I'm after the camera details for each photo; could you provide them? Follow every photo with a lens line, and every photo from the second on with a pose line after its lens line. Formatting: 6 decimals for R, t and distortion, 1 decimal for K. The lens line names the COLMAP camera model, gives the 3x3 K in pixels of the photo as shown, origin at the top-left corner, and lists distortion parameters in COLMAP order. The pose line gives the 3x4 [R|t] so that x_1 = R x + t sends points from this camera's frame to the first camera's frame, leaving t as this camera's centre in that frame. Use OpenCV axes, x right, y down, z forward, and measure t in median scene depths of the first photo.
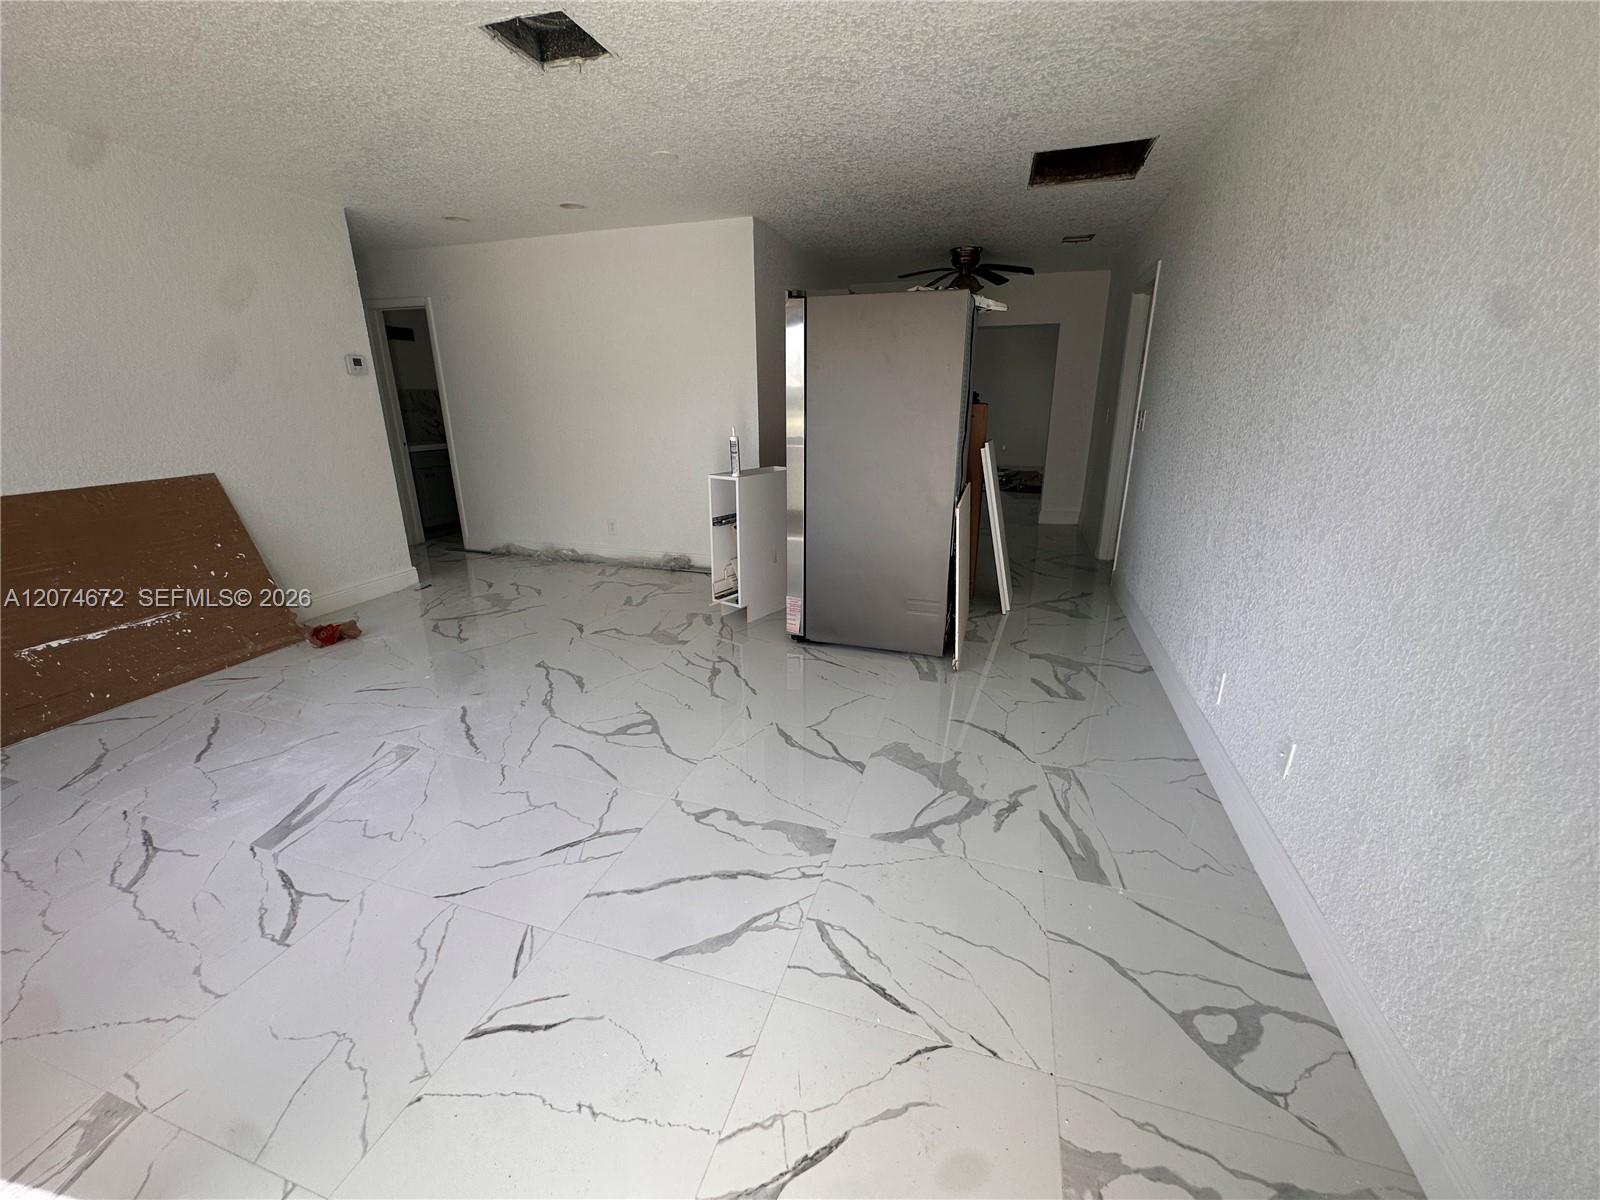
lens RADIAL K [[642.5, 0, 800.0], [0, 642.5, 600.0], [0, 0, 1]] dist [-0.001551, 0.000372]
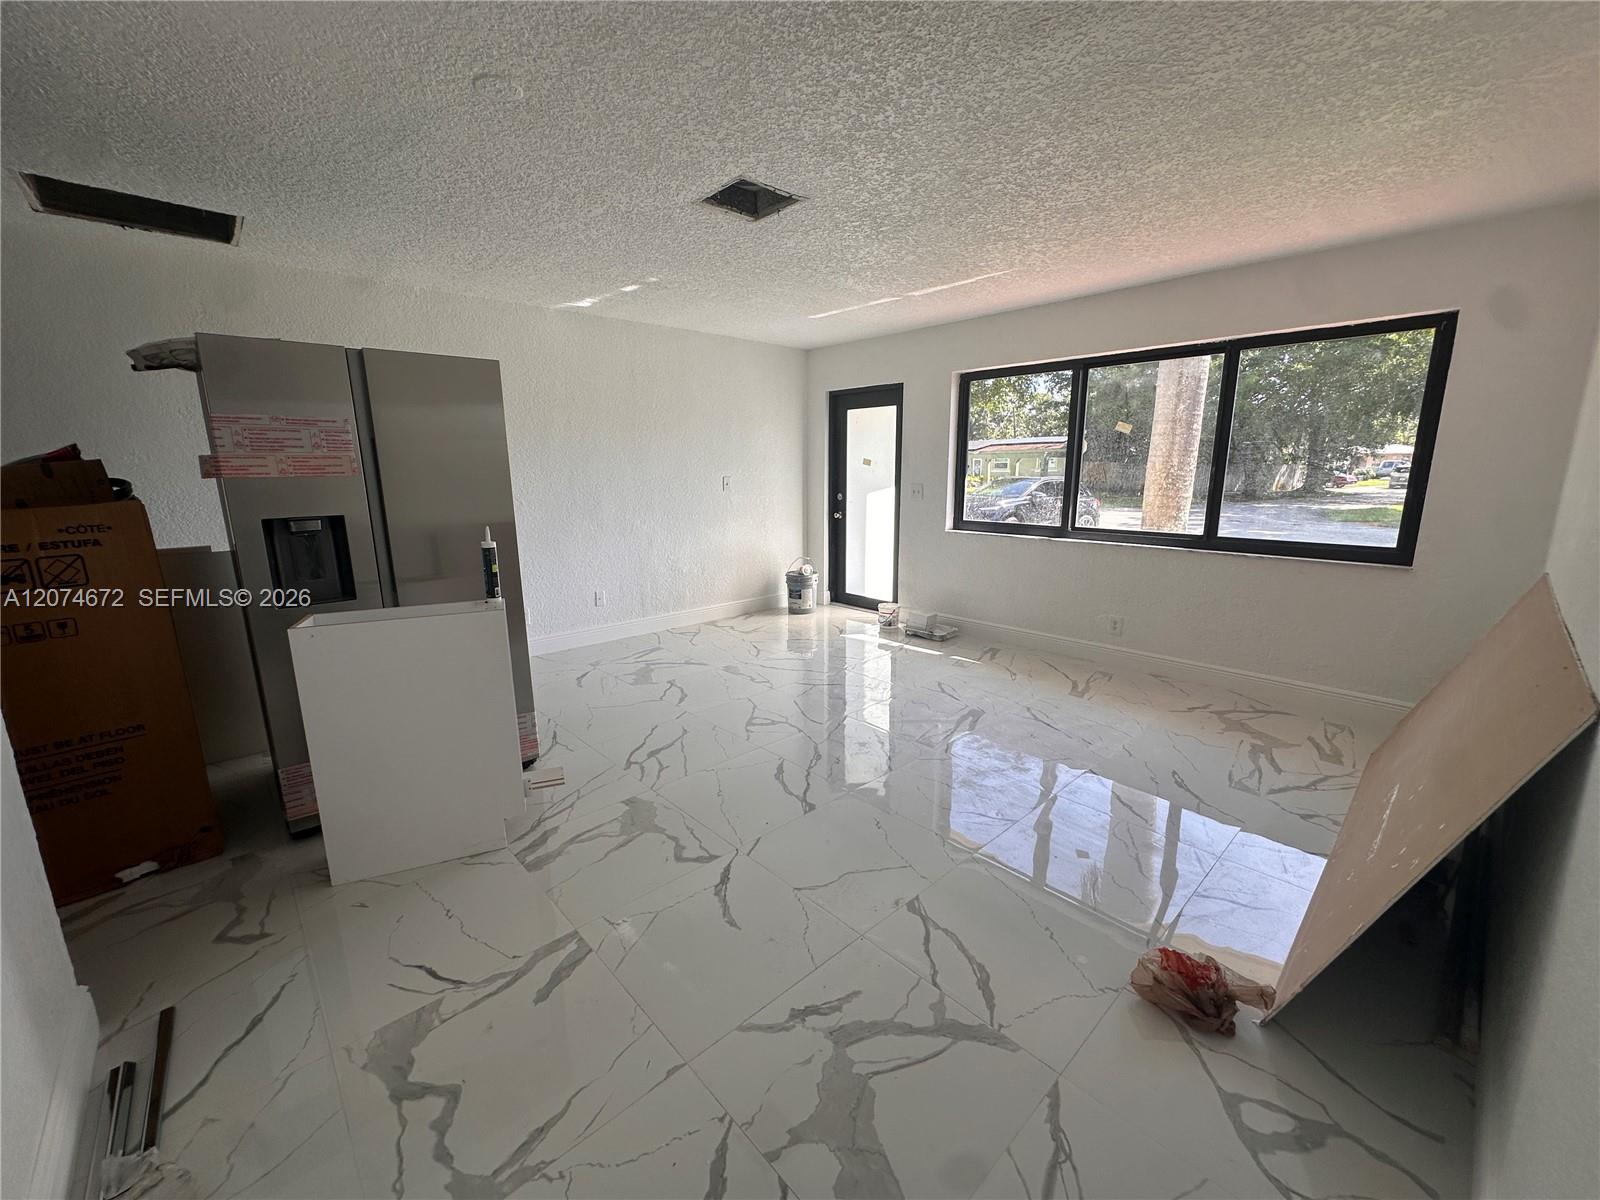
lens RADIAL K [[642.5, 0, 800.0], [0, 642.5, 600.0], [0, 0, 1]] dist [-0.001551, 0.000372]
pose [[-0.868696, -0.085917, 0.487837, -0.776974], [0.164661, 0.878750, 0.447979, -0.491124], [-0.467176, 0.469485, -0.749220, 1.515932]]
